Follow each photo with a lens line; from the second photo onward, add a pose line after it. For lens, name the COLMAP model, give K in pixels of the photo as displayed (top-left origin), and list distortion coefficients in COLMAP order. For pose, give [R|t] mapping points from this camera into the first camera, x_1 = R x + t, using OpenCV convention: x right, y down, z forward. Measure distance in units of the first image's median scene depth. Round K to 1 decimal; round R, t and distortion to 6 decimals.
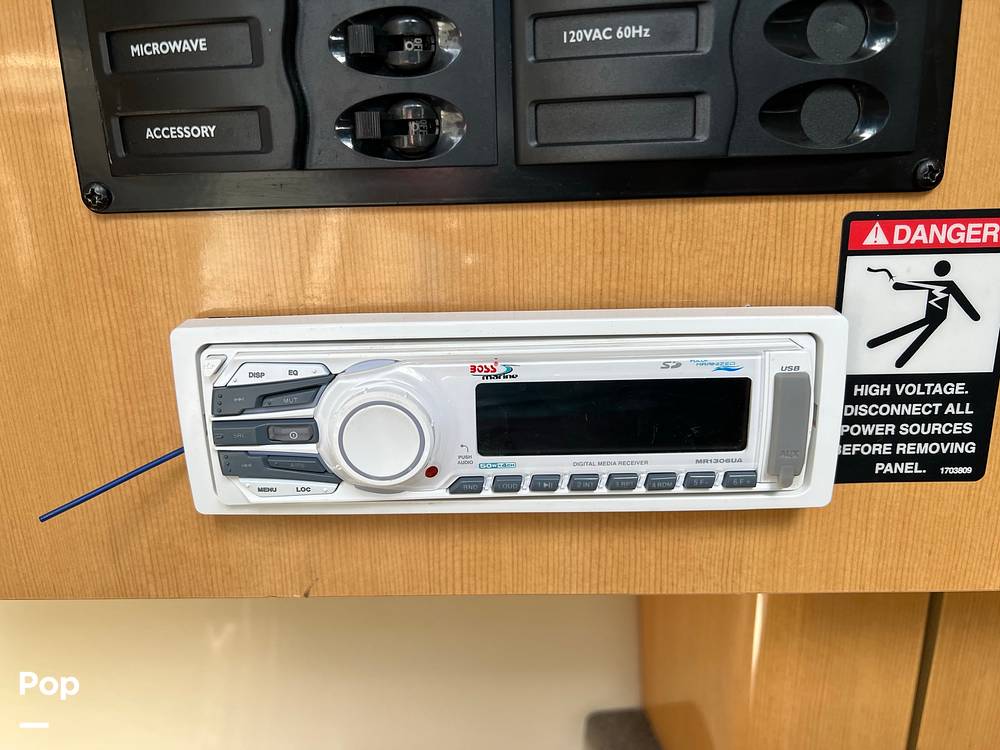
lens RADIAL K [[761.2, 0, 493.4], [0, 761.2, 380.6], [0, 0, 1]] dist [0.030355, -0.048185]
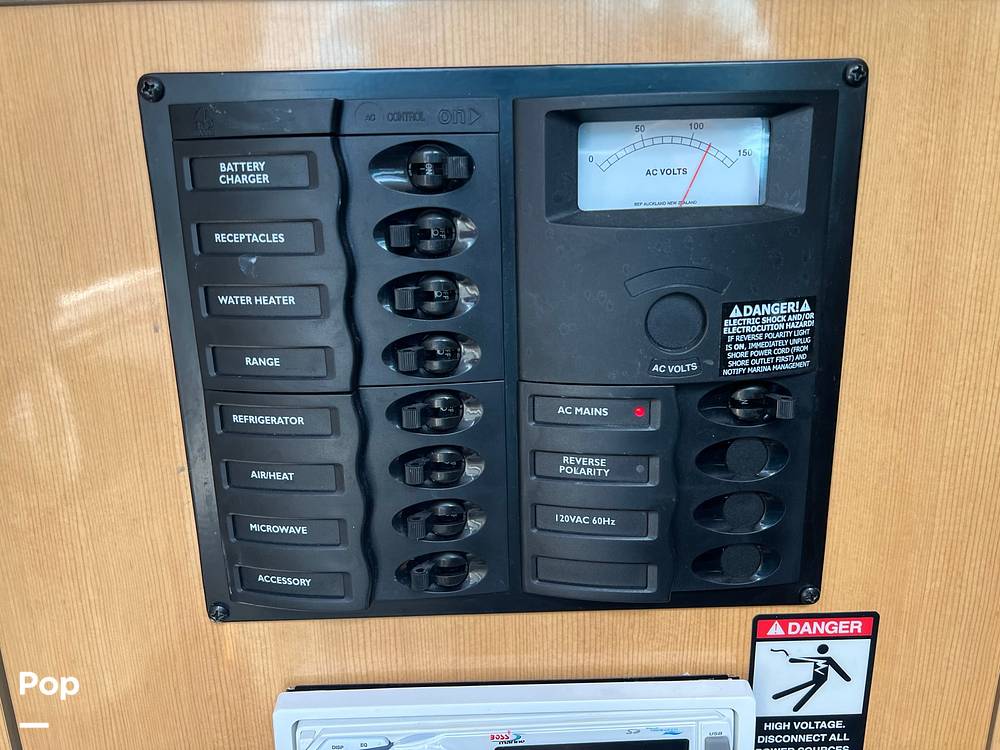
lens RADIAL K [[761.2, 0, 501.5], [0, 761.2, 381.3], [0, 0, 1]] dist [0.030355, -0.048185]
pose [[0.999191, -0.004211, 0.039990, -0.060950], [0.004913, 0.999835, -0.017467, -0.620091], [-0.039909, 0.017650, 0.999047, -0.397220]]
